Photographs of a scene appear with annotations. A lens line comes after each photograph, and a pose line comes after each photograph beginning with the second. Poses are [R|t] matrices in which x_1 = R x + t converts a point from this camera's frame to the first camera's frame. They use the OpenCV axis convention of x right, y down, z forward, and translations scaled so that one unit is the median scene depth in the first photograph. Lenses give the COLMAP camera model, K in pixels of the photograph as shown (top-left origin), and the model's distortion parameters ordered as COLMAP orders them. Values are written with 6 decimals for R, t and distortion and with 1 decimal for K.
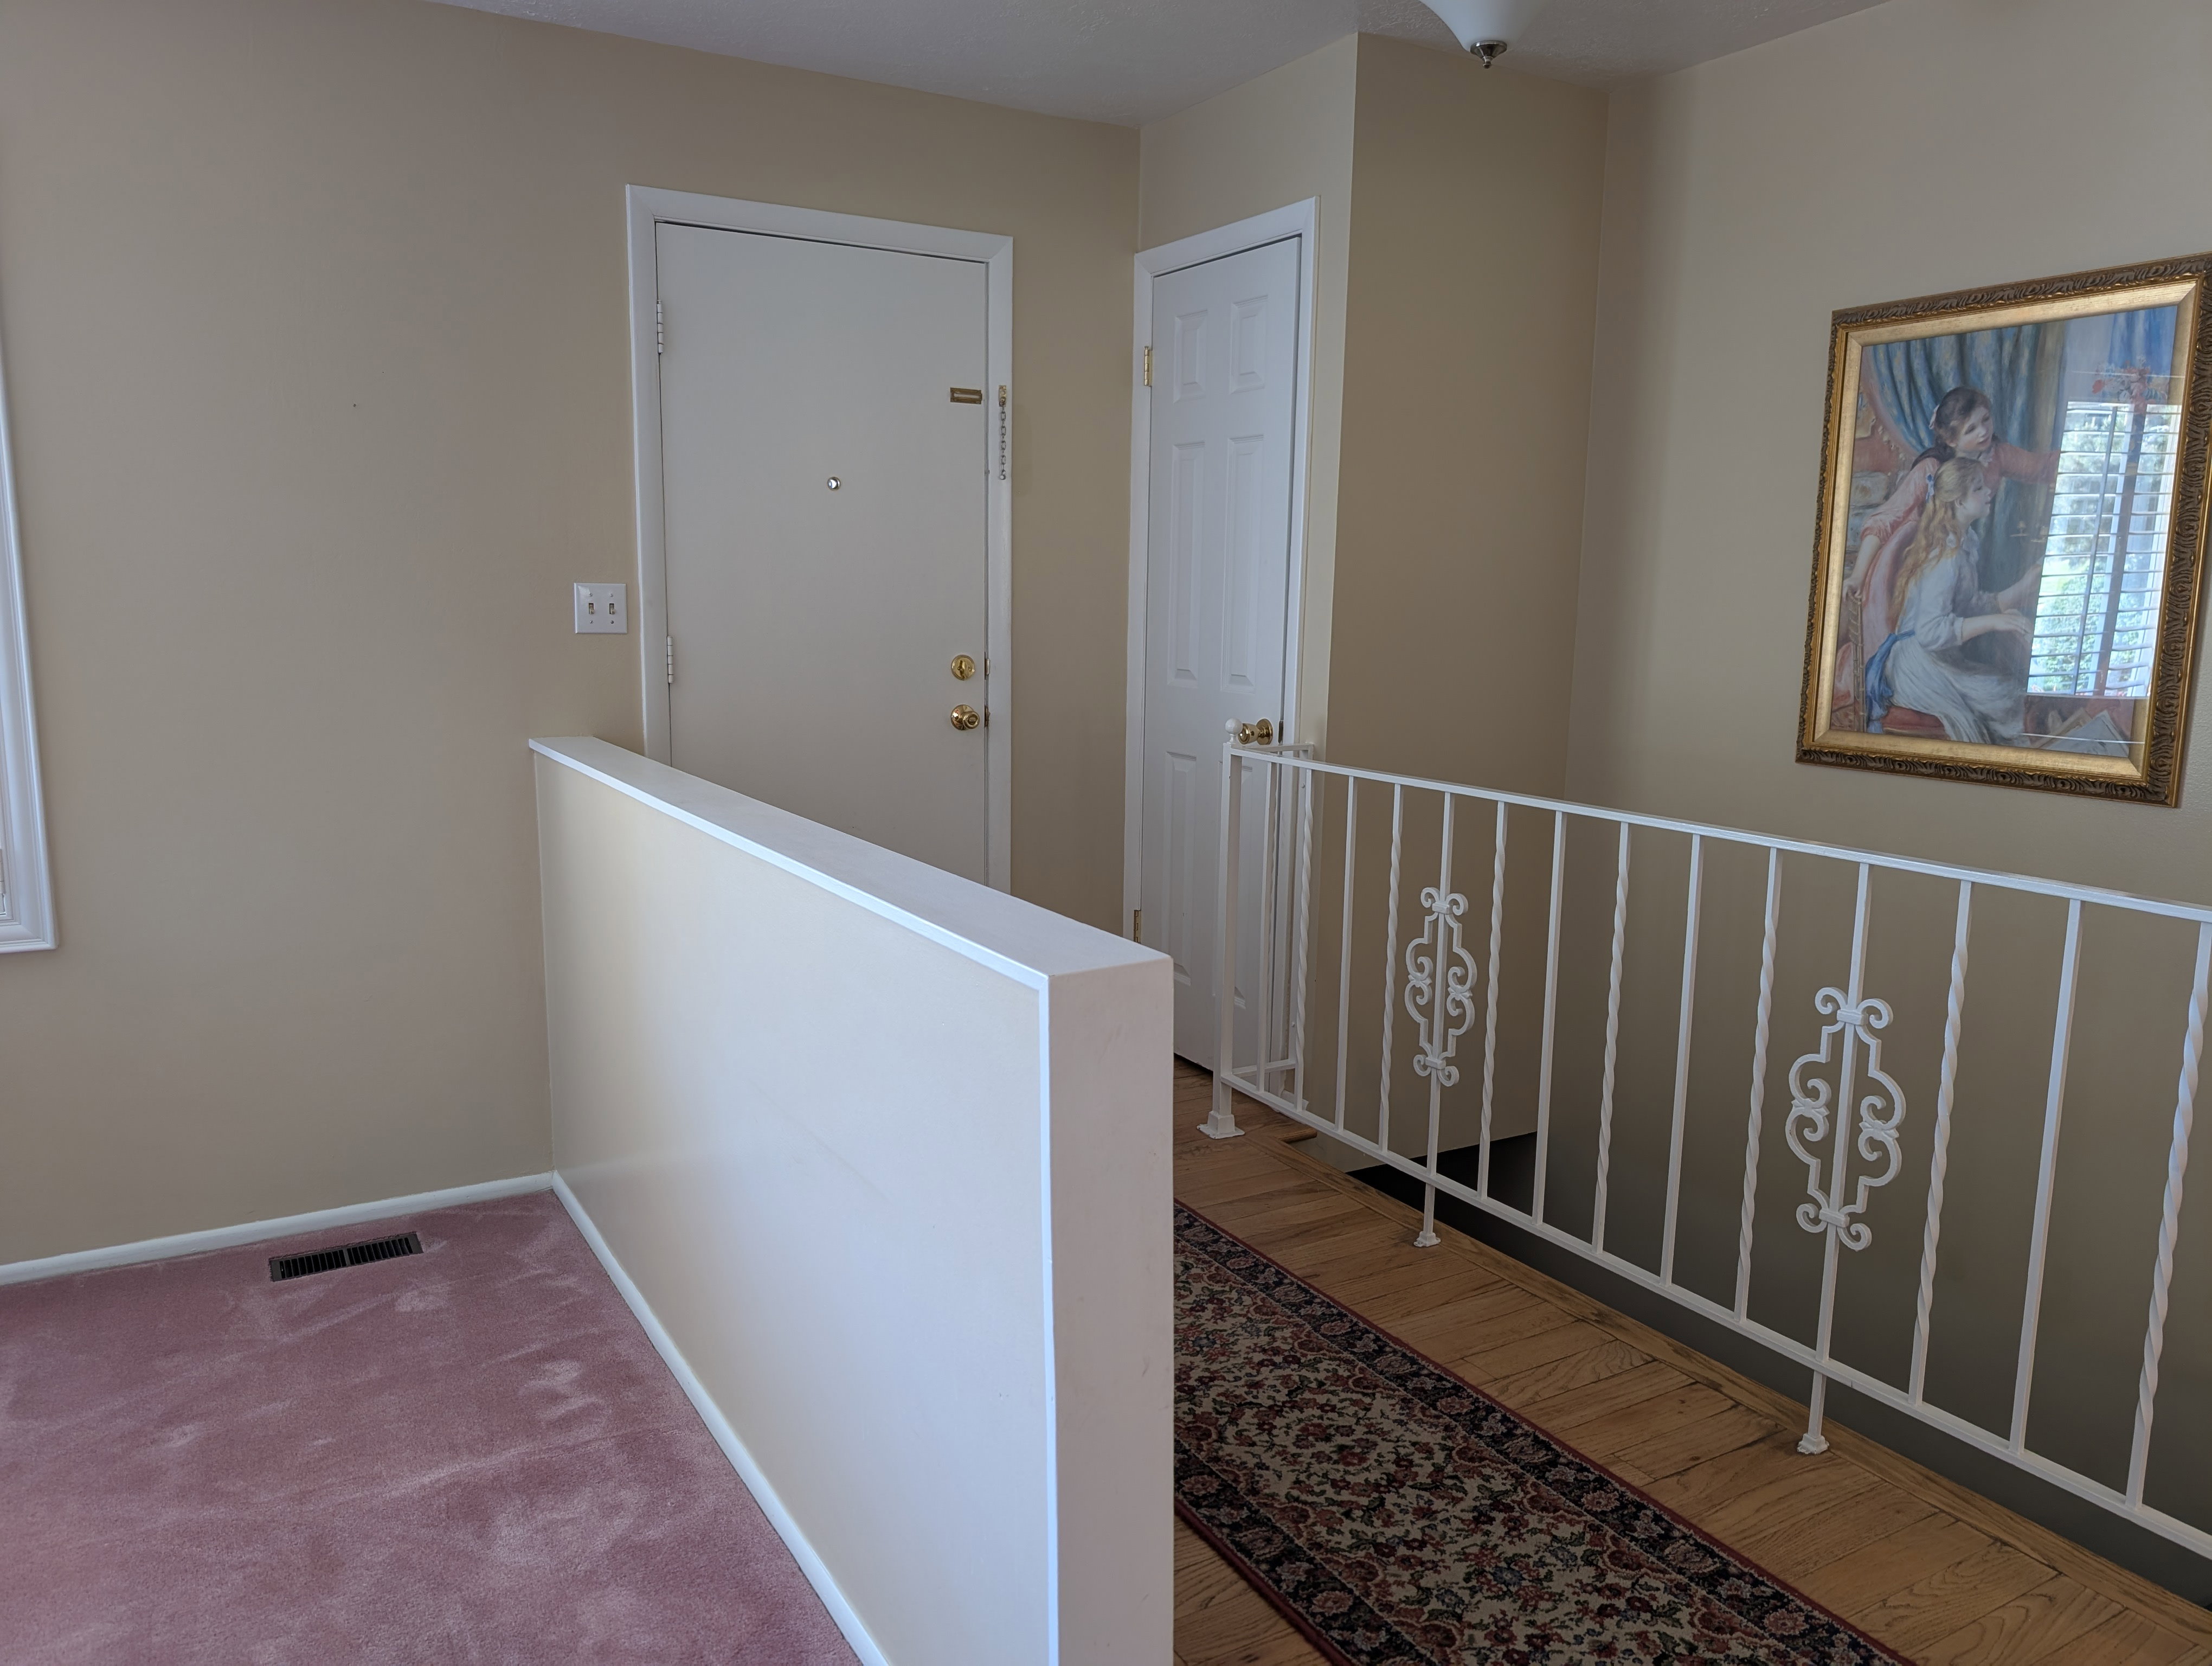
lens RADIAL K [[1582.5, 0, 1100.9], [0, 1582.5, 834.3], [0, 0, 1]] dist [-0.011262, -0.001347]
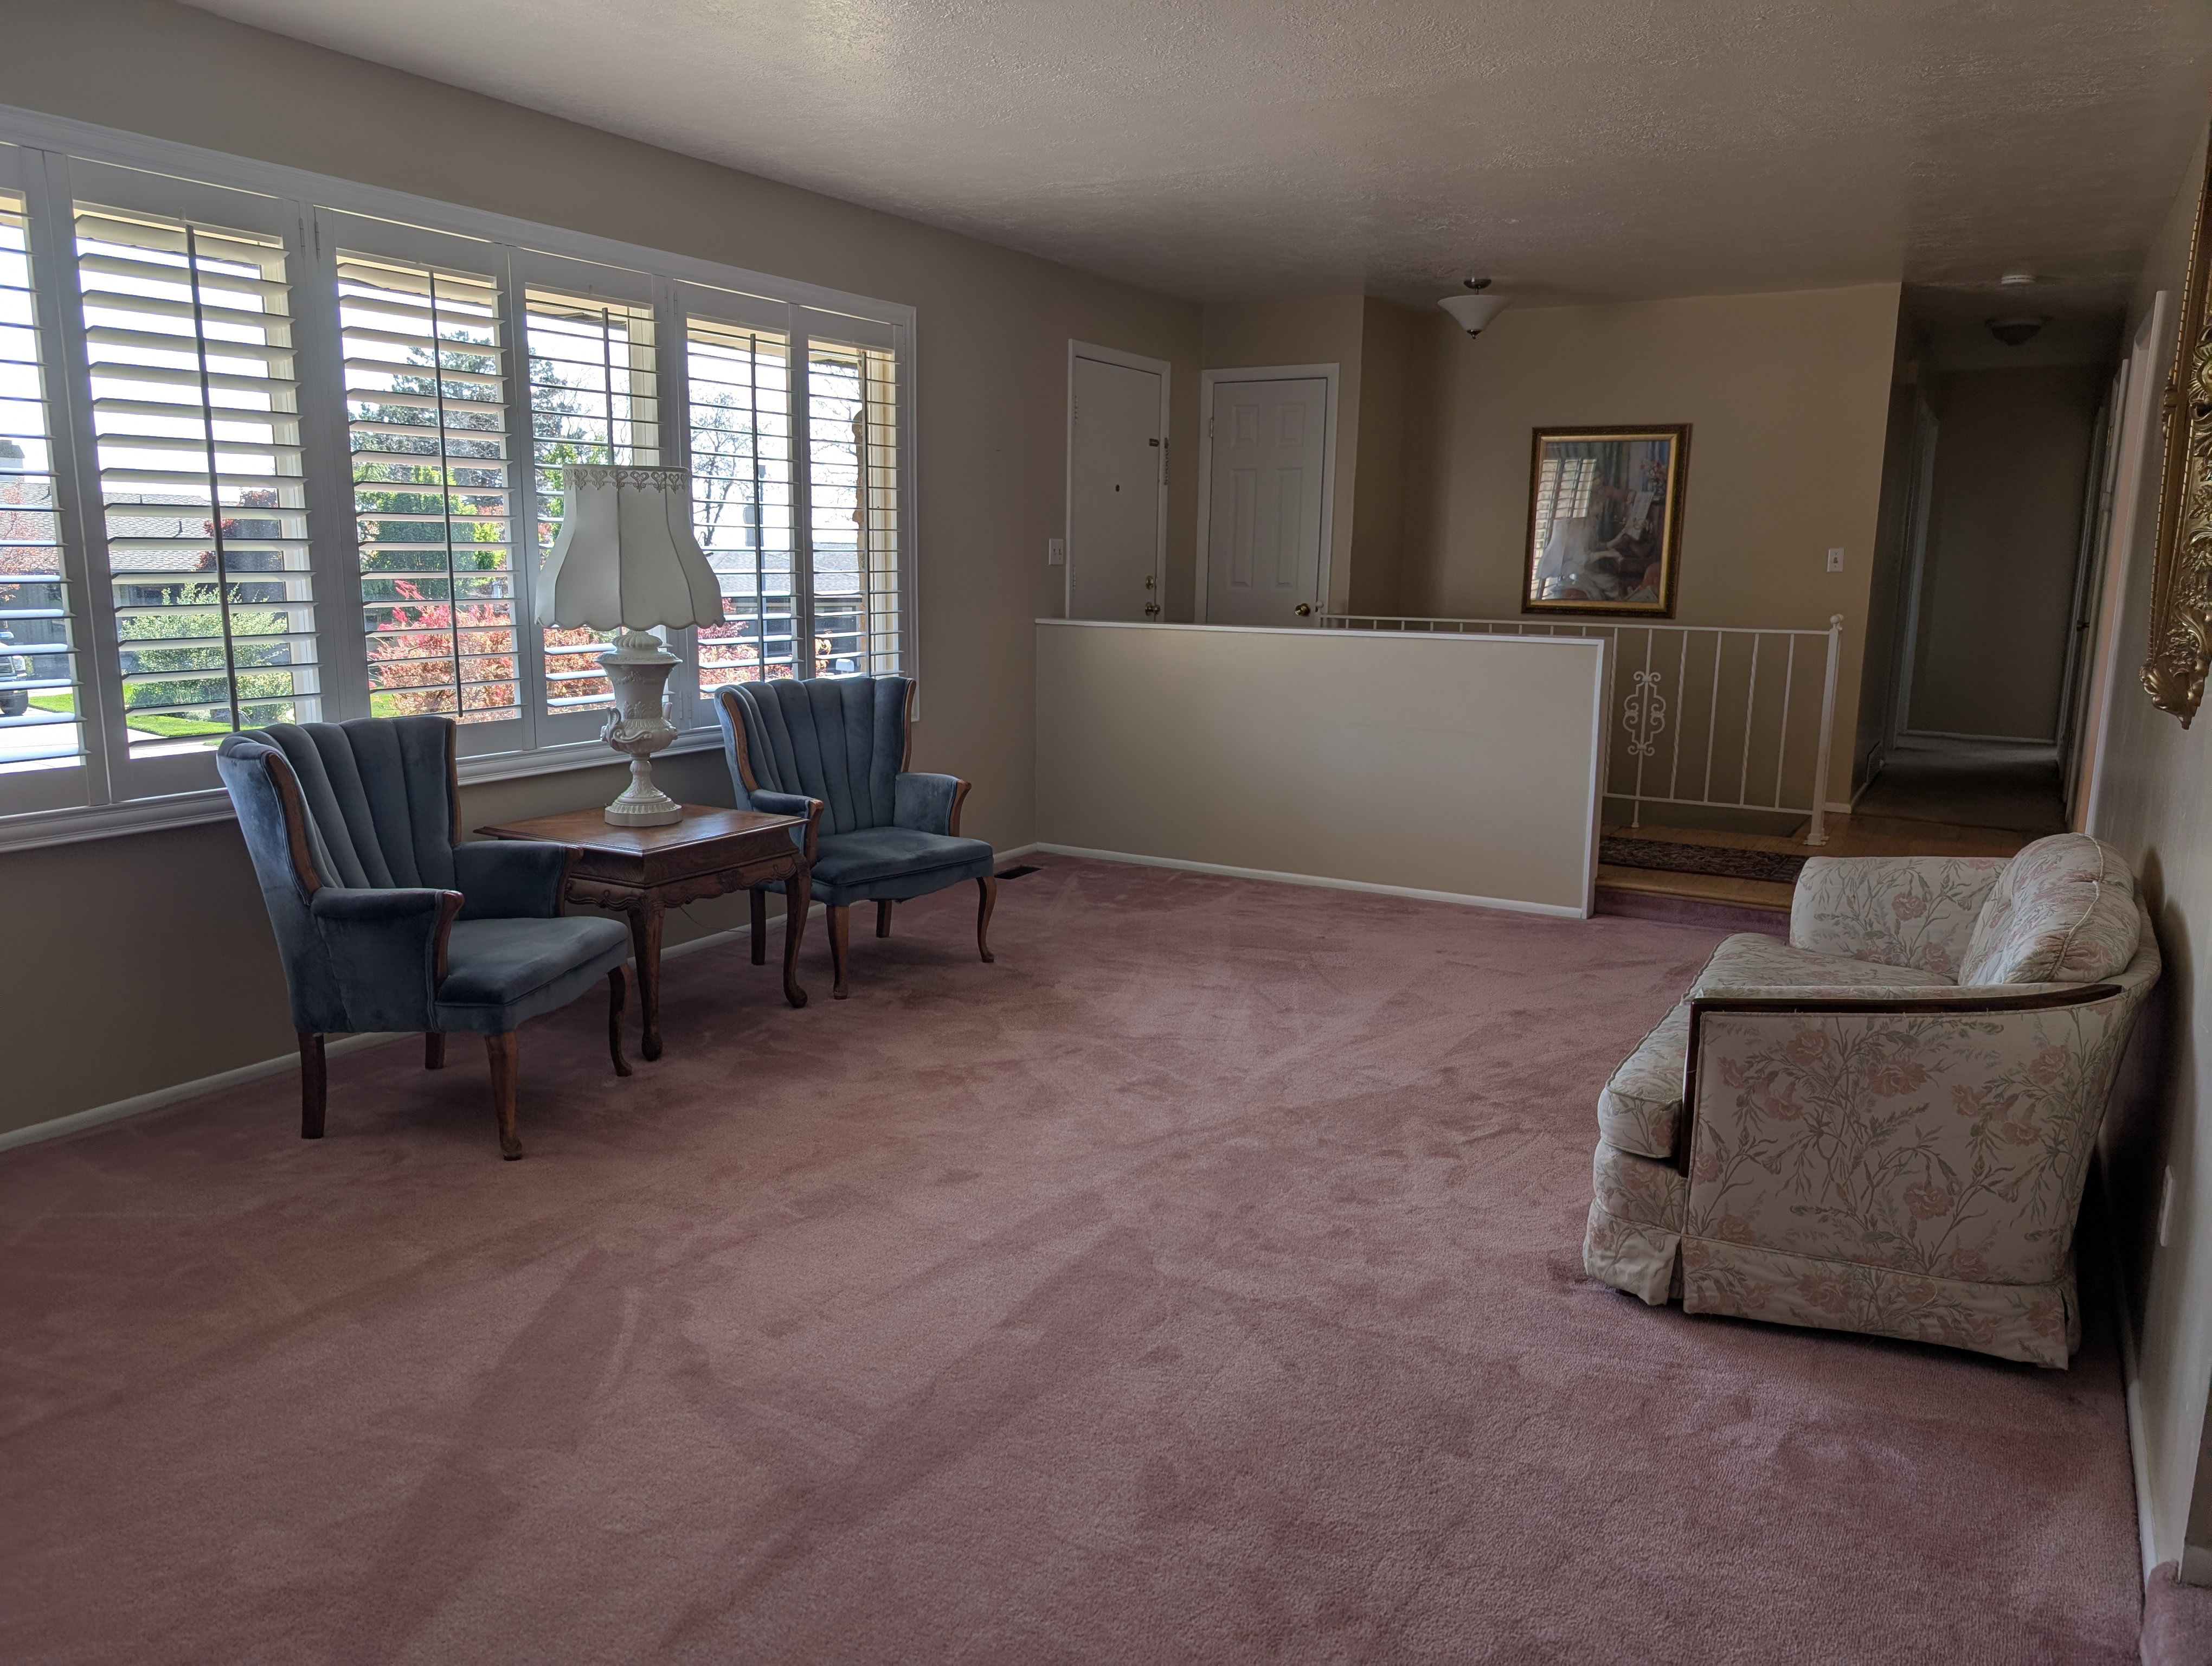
lens RADIAL K [[1582.5, 0, 1109.8], [0, 1582.5, 833.8], [0, 0, 1]] dist [-0.011262, -0.001347]
pose [[0.869178, -0.093239, 0.485630, -1.451021], [0.077786, 0.995617, 0.051934, 0.126788], [-0.488343, -0.007365, 0.872620, -0.879716]]
